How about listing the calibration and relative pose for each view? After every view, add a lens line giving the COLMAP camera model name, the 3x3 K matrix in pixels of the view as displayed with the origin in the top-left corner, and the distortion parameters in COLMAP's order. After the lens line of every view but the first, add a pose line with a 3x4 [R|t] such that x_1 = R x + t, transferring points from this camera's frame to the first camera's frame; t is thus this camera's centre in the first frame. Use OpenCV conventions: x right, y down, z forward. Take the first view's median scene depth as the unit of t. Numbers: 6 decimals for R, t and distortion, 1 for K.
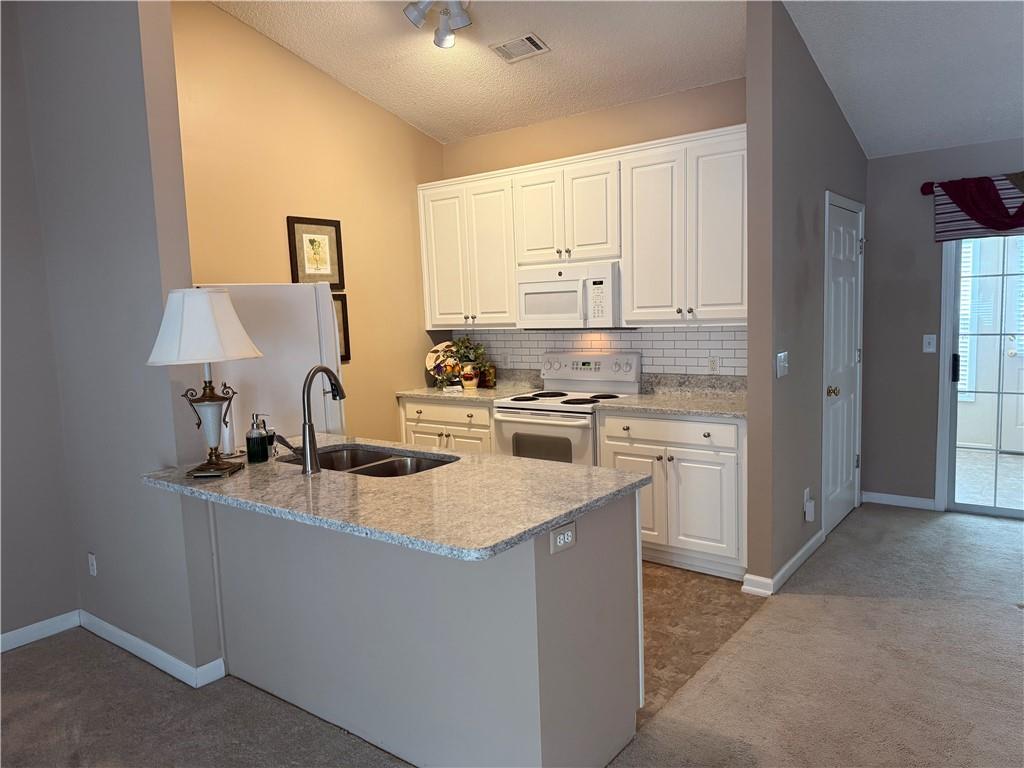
lens RADIAL K [[721.9, 0, 515.5], [0, 721.9, 387.7], [0, 0, 1]] dist [0.042901, -0.035799]
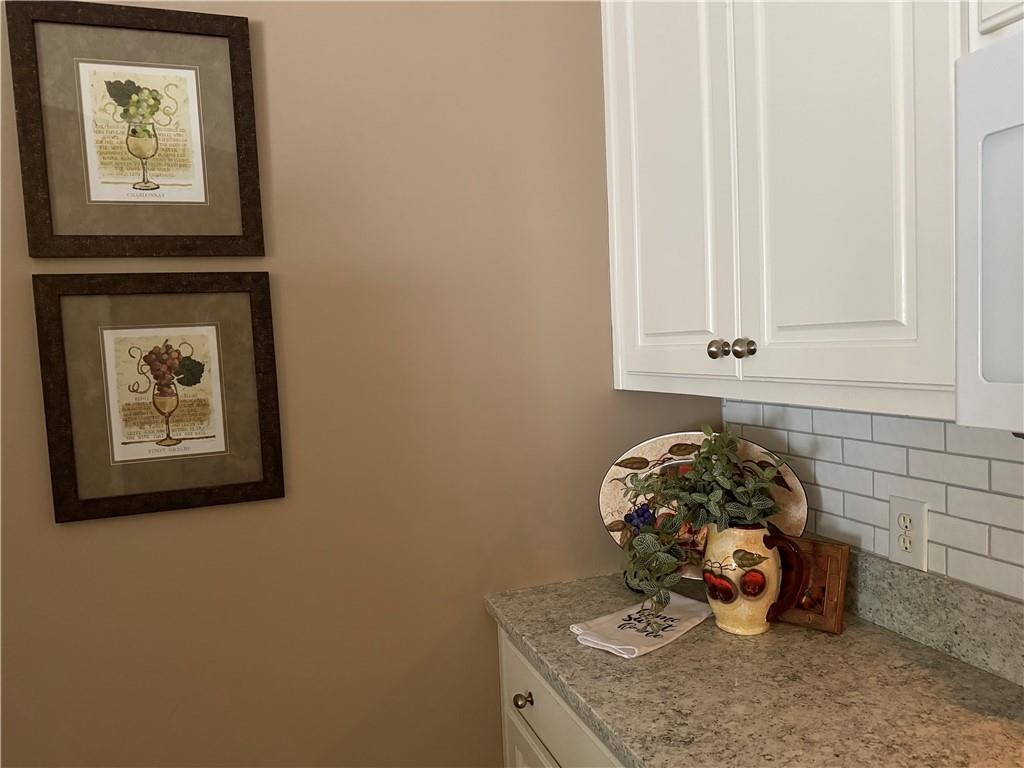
lens RADIAL K [[721.9, 0, 506.9], [0, 721.9, 389.4], [0, 0, 1]] dist [0.042901, -0.035799]
pose [[0.831948, 0.032087, -0.553925, 0.009131], [-0.043980, 0.998999, -0.008185, -0.091598], [0.553108, 0.031171, 0.832526, 0.883048]]
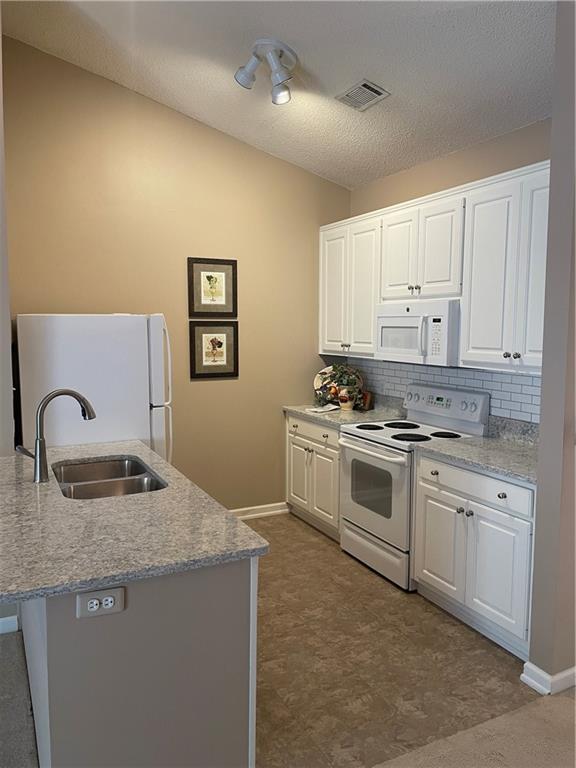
lens RADIAL K [[582.3, 0, 281.3], [0, 582.3, 378.4], [0, 0, 1]] dist [0.026103, -0.045320]
pose [[0.895116, 0.080771, -0.438456, 0.279465], [-0.086089, 0.996257, 0.007777, -0.053608], [0.437443, 0.030785, 0.898719, 0.189103]]
